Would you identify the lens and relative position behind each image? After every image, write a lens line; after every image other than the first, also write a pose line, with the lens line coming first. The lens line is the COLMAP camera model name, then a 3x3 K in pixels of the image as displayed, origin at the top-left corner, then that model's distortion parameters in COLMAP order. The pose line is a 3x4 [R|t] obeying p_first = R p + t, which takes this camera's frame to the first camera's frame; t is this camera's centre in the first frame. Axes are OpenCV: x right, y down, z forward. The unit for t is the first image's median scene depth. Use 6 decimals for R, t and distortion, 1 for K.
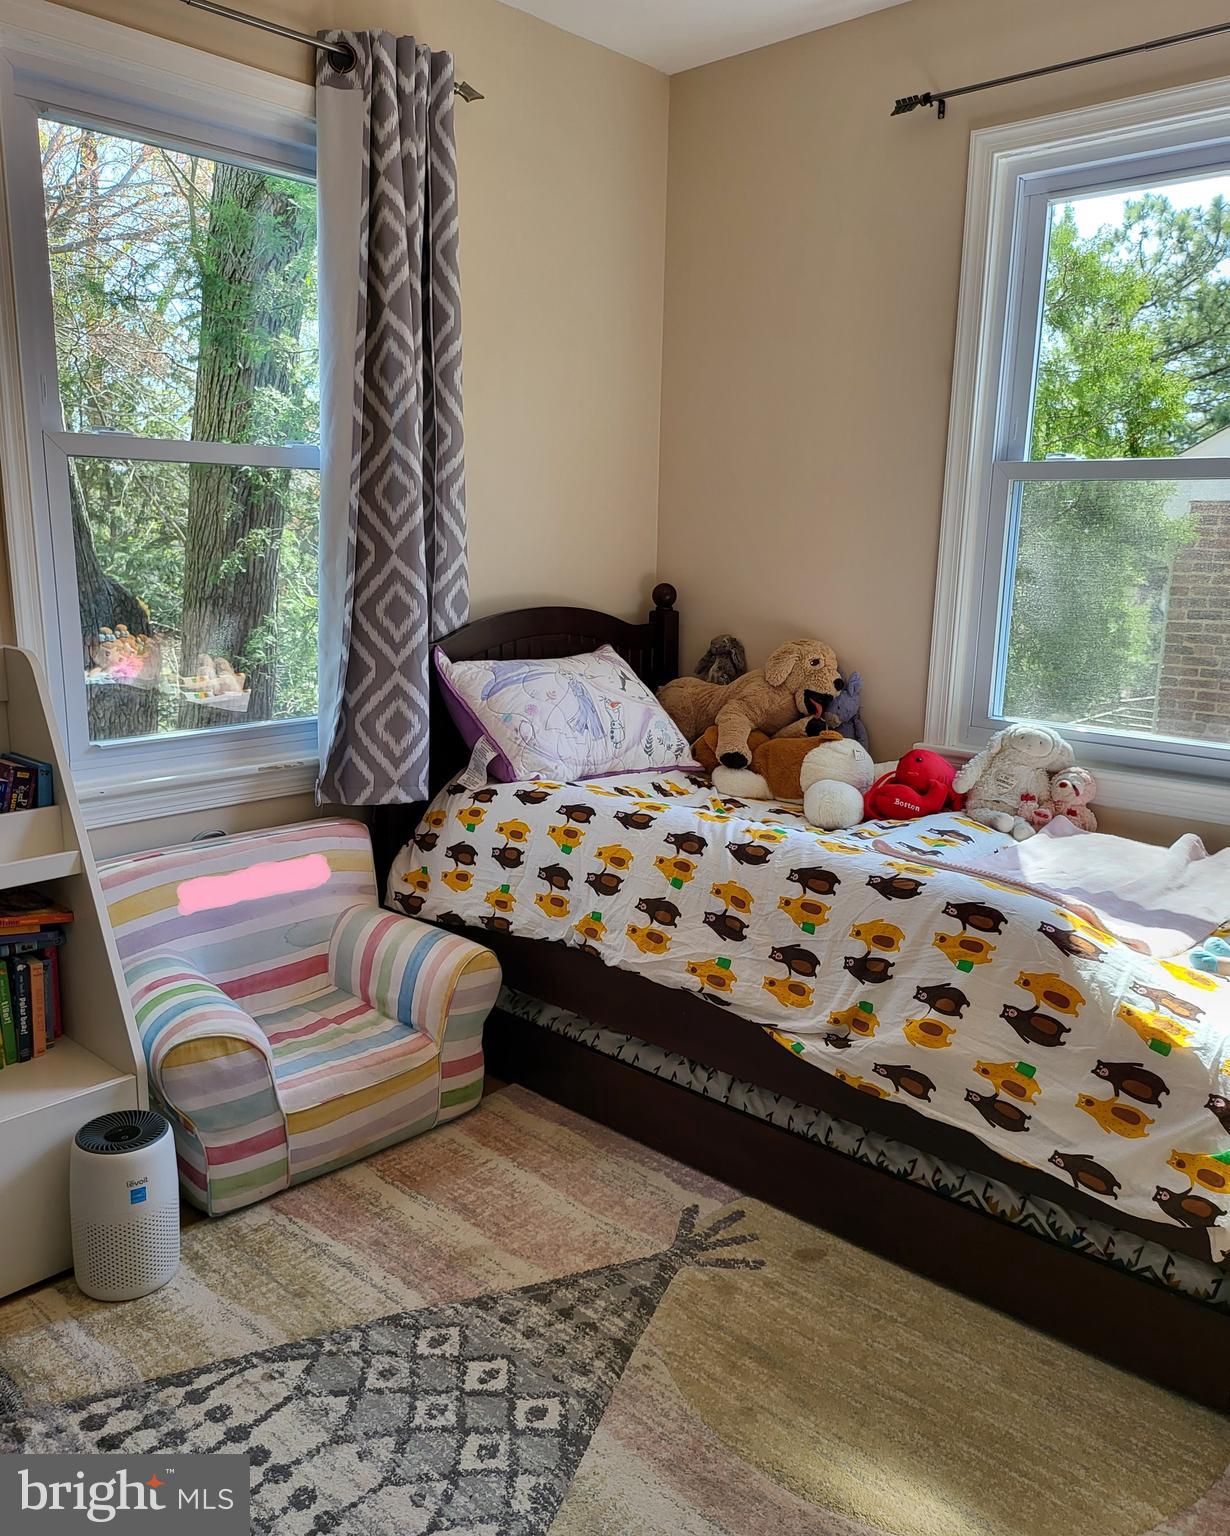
lens RADIAL K [[1181.3, 0, 599.6], [0, 1181.3, 790.3], [0, 0, 1]] dist [0.069721, -0.085598]
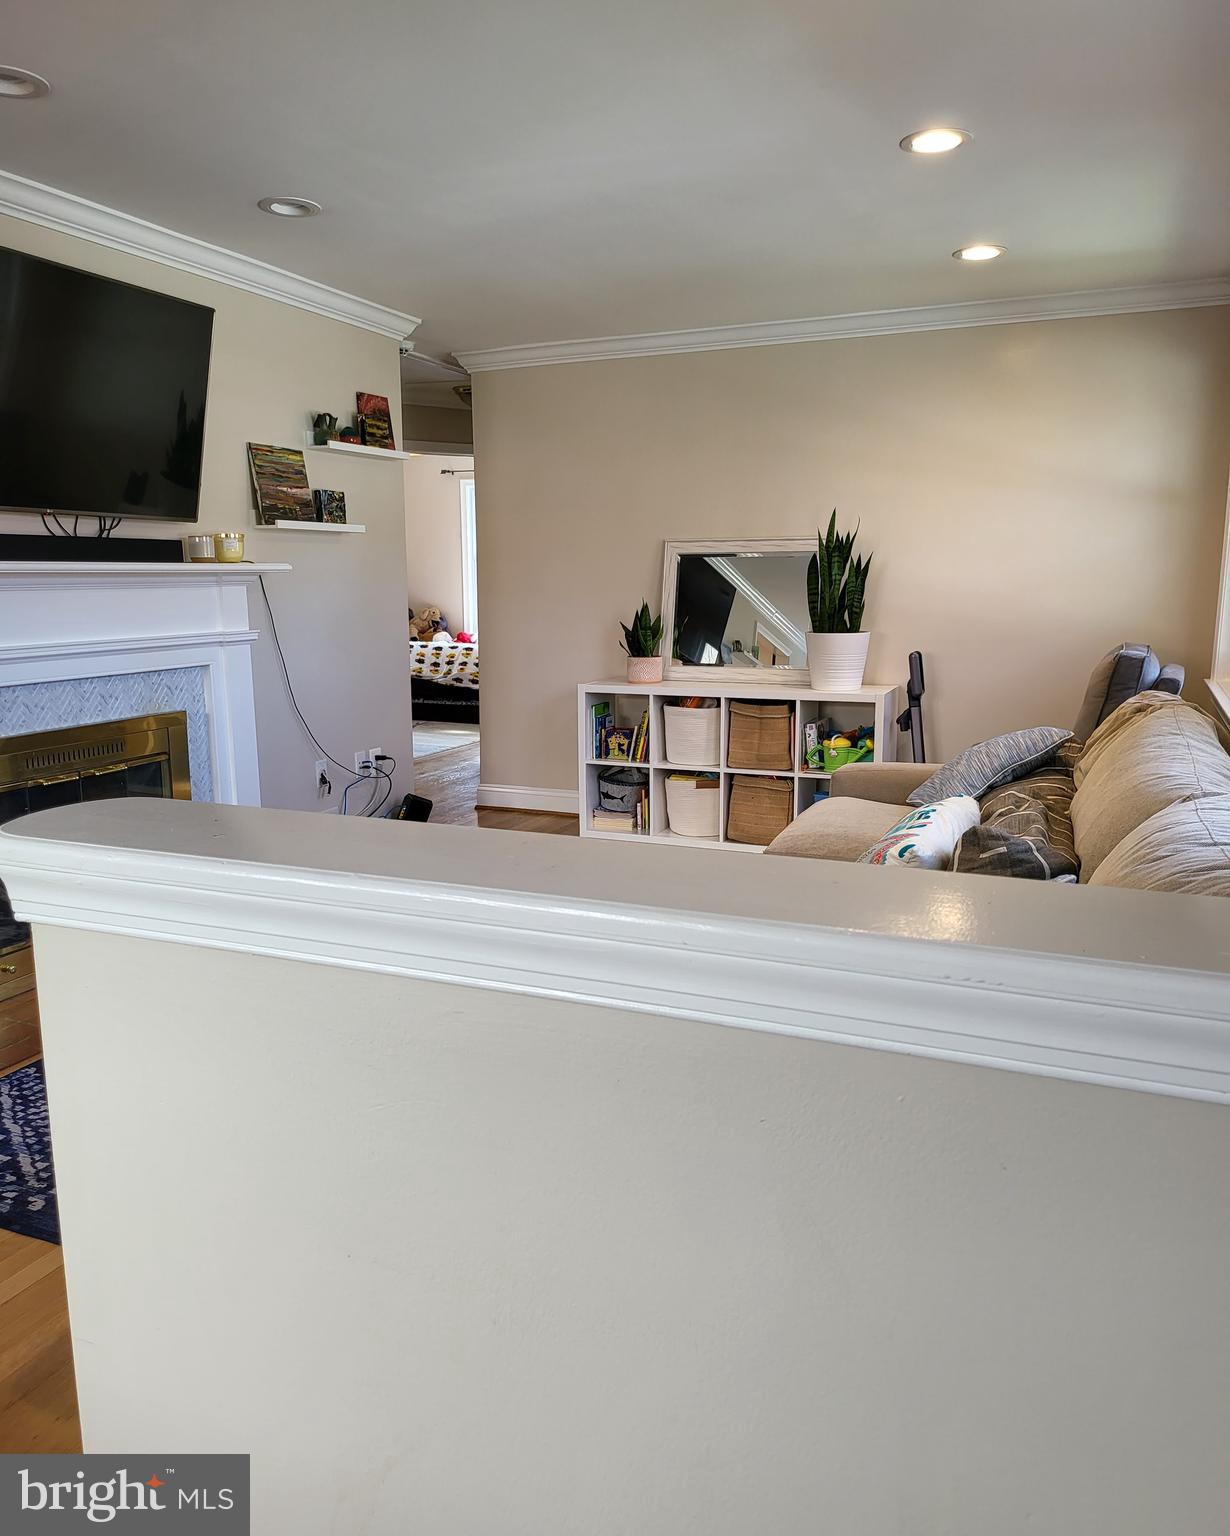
lens RADIAL K [[1181.3, 0, 599.6], [0, 1181.3, 790.3], [0, 0, 1]] dist [0.069721, -0.085598]
pose [[0.947143, -0.075167, 0.311883, -0.622916], [0.087563, 0.995822, -0.025914, 0.697910], [-0.308632, 0.051854, 0.949767, -3.149853]]
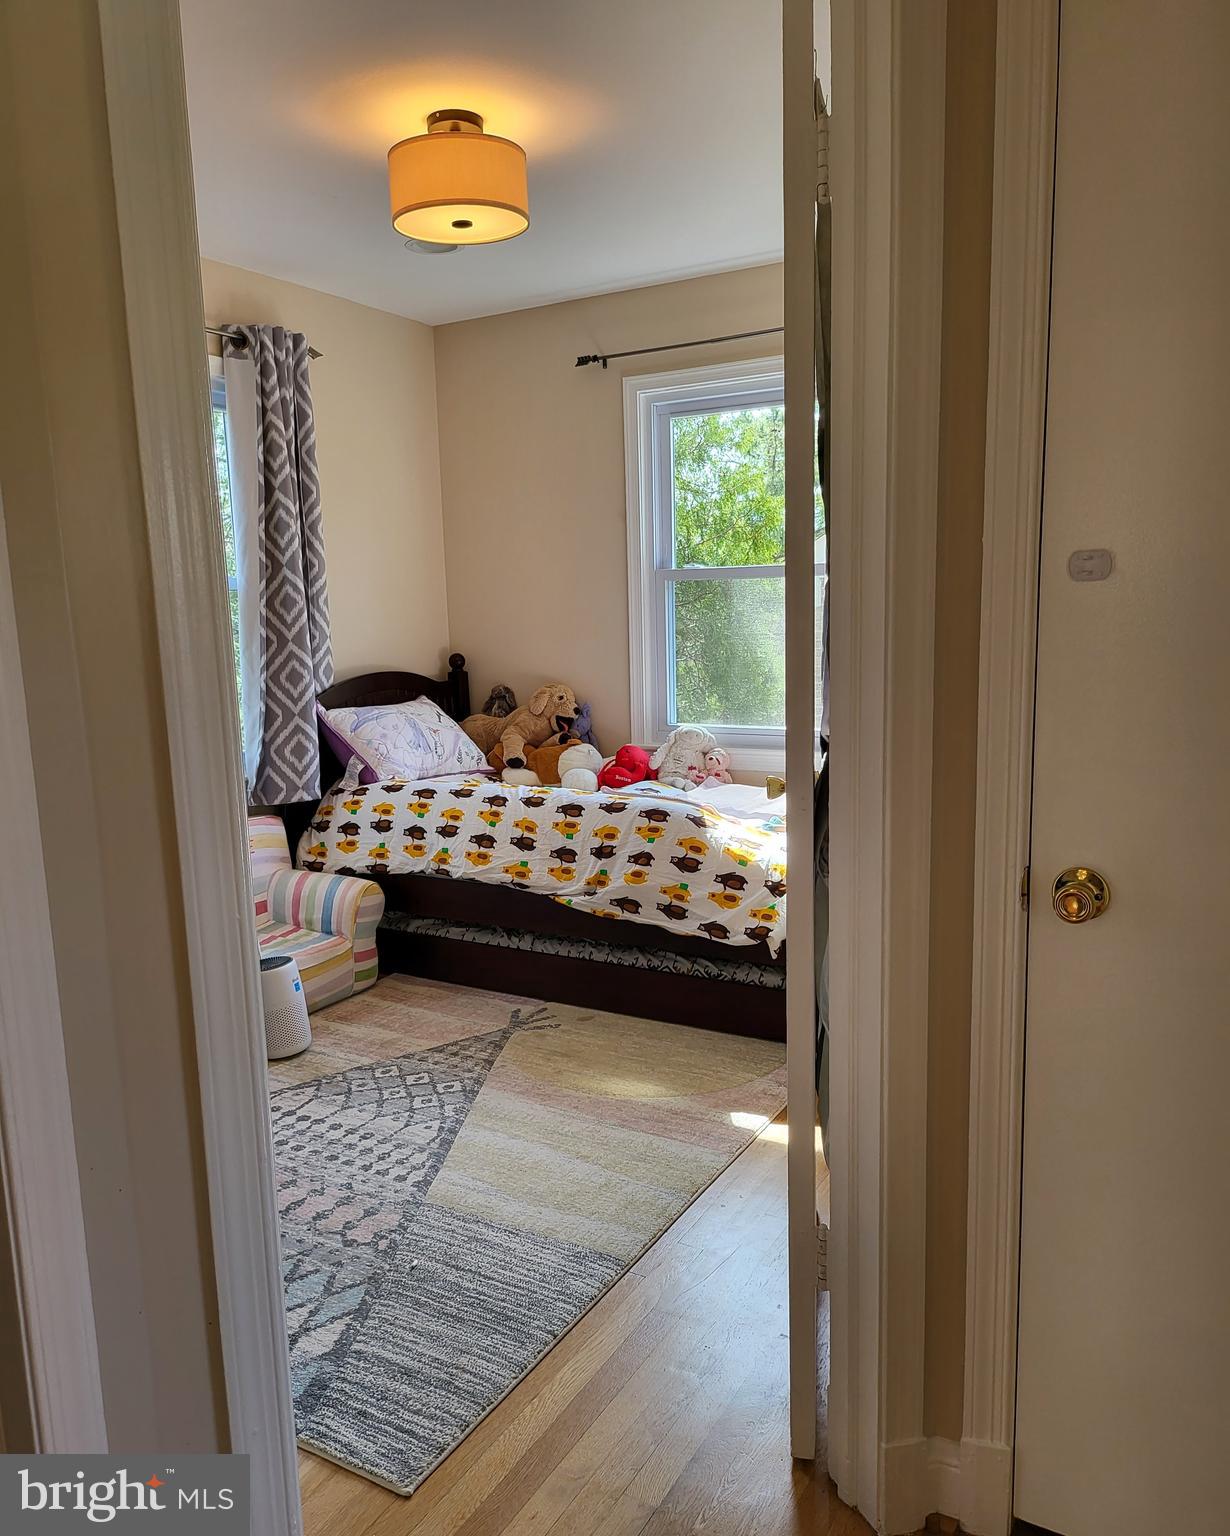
lens RADIAL K [[1181.3, 0, 599.6], [0, 1181.3, 790.3], [0, 0, 1]] dist [0.069721, -0.085598]
pose [[0.975706, -0.075365, 0.205715, -0.116969], [0.088182, 0.994647, -0.053856, 0.121459], [-0.200555, 0.070688, 0.977129, -0.626514]]
